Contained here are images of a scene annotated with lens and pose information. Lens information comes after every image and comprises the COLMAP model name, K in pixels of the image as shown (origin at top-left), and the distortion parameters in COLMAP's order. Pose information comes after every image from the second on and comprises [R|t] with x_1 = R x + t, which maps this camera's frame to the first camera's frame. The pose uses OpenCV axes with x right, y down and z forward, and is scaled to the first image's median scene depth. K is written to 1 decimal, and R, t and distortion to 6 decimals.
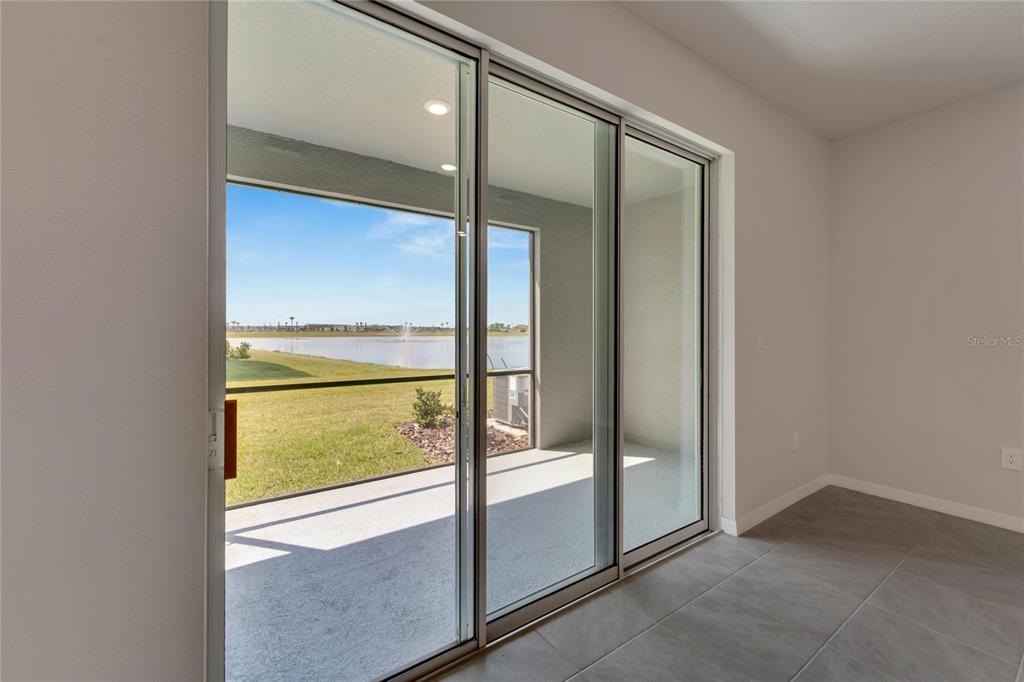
lens RADIAL K [[419.8, 0, 506.1], [0, 419.8, 333.0], [0, 0, 1]] dist [0.007306, -0.001202]
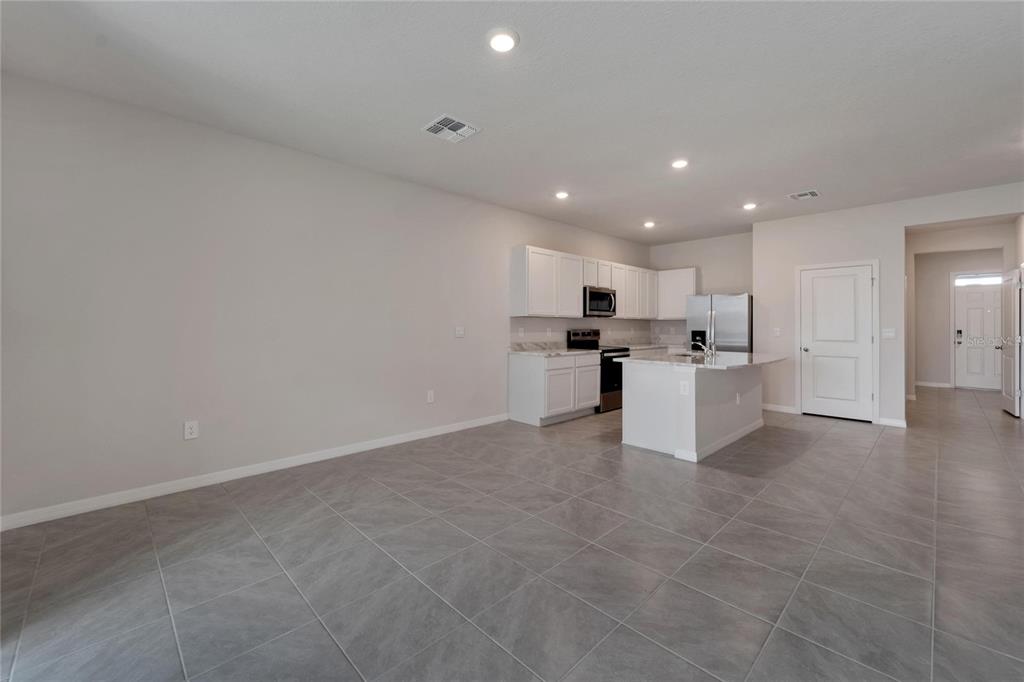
lens RADIAL K [[419.8, 0, 506.6], [0, 419.8, 332.4], [0, 0, 1]] dist [0.007306, -0.001202]
pose [[-0.161886, -0.021564, 0.986574, -0.062126], [0.005097, 0.999730, 0.022688, -0.001899], [-0.986796, 0.008701, -0.161732, 0.144679]]
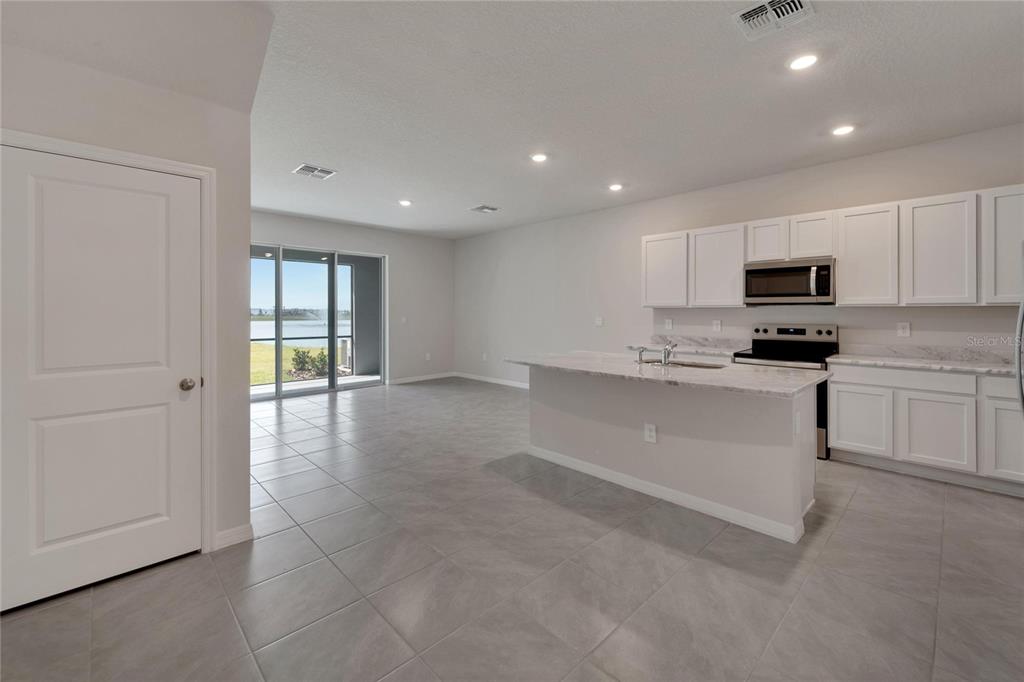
lens RADIAL K [[419.8, 0, 505.1], [0, 419.8, 313.7], [0, 0, 1]] dist [0.007306, -0.001202]
pose [[0.987695, -0.004850, 0.156316, 0.458175], [0.005746, 0.999970, -0.005278, -0.000362], [-0.156286, 0.006111, 0.987693, -1.041105]]
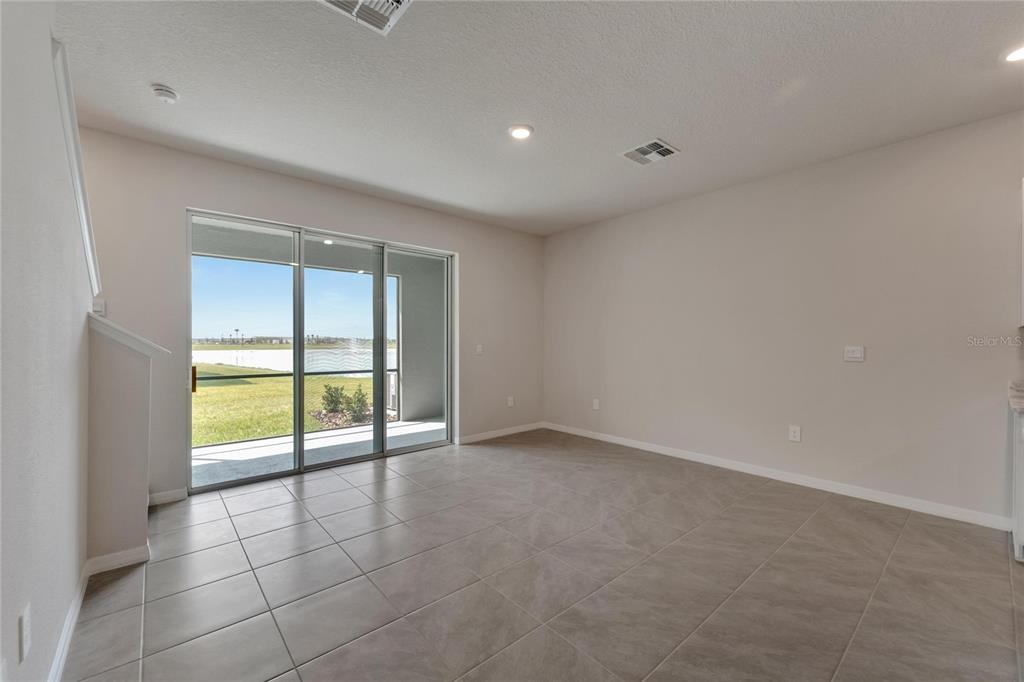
lens RADIAL K [[419.8, 0, 509.7], [0, 419.8, 345.0], [0, 0, 1]] dist [0.007306, -0.001202]
pose [[0.994739, -0.001689, 0.102431, 0.301802], [0.001784, 0.999998, -0.000841, 0.003985], [-0.102429, 0.001019, 0.994740, -0.525103]]
